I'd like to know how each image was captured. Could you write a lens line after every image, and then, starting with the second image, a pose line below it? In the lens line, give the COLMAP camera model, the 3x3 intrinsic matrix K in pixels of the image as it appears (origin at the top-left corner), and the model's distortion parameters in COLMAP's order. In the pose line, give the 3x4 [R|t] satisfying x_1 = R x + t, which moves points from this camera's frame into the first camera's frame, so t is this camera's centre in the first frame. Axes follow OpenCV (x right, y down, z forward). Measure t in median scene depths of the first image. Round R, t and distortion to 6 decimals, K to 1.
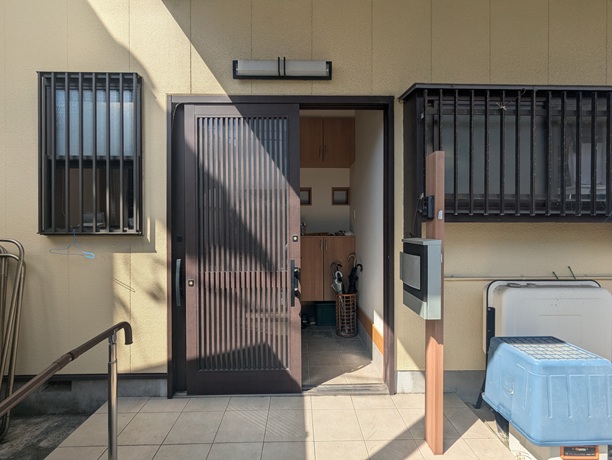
lens RADIAL K [[293.5, 0, 306.0], [0, 293.5, 230.0], [0, 0, 1]] dist [0.003511, 0.001092]
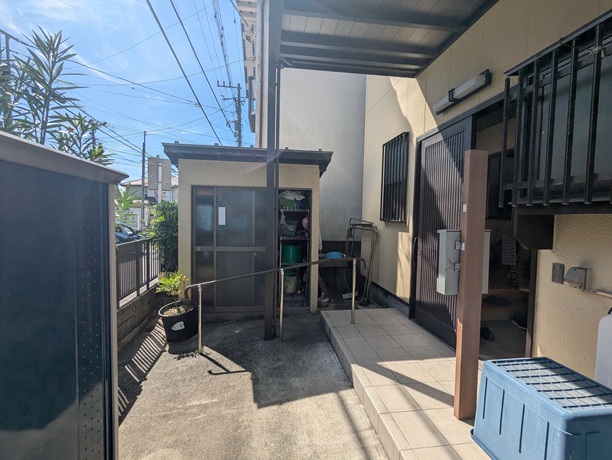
lens RADIAL K [[293.5, 0, 306.0], [0, 293.5, 230.0], [0, 0, 1]] dist [0.003511, 0.001092]
pose [[0.106012, 0.047963, -0.993207, 1.135774], [-0.025160, 0.998646, 0.045540, -0.002235], [0.994046, 0.020161, 0.107076, 0.215061]]
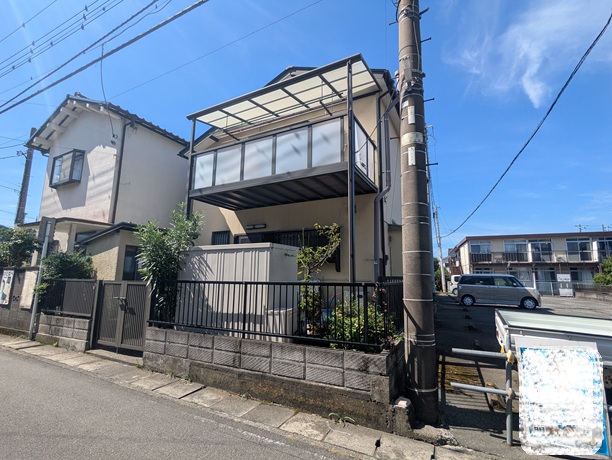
lens RADIAL K [[293.5, 0, 306.0], [0, 293.5, 230.0], [0, 0, 1]] dist [0.003511, 0.001092]
pose [[0.867641, -0.069186, -0.492353, 2.481111], [-0.014051, 0.986463, -0.163379, 0.149726], [0.496992, 0.148673, 0.854924, -2.073366]]
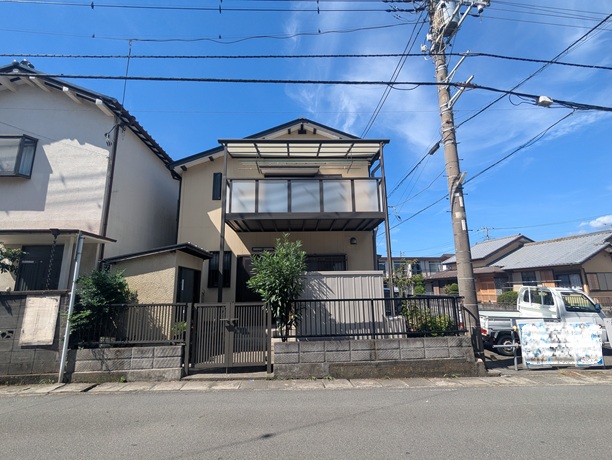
lens RADIAL K [[293.5, 0, 306.0], [0, 293.5, 230.0], [0, 0, 1]] dist [0.003511, 0.001092]
pose [[0.999779, -0.012802, 0.016698, 0.493325], [0.016028, 0.977536, -0.210160, 0.115749], [-0.013632, 0.210381, 0.977524, -3.371857]]
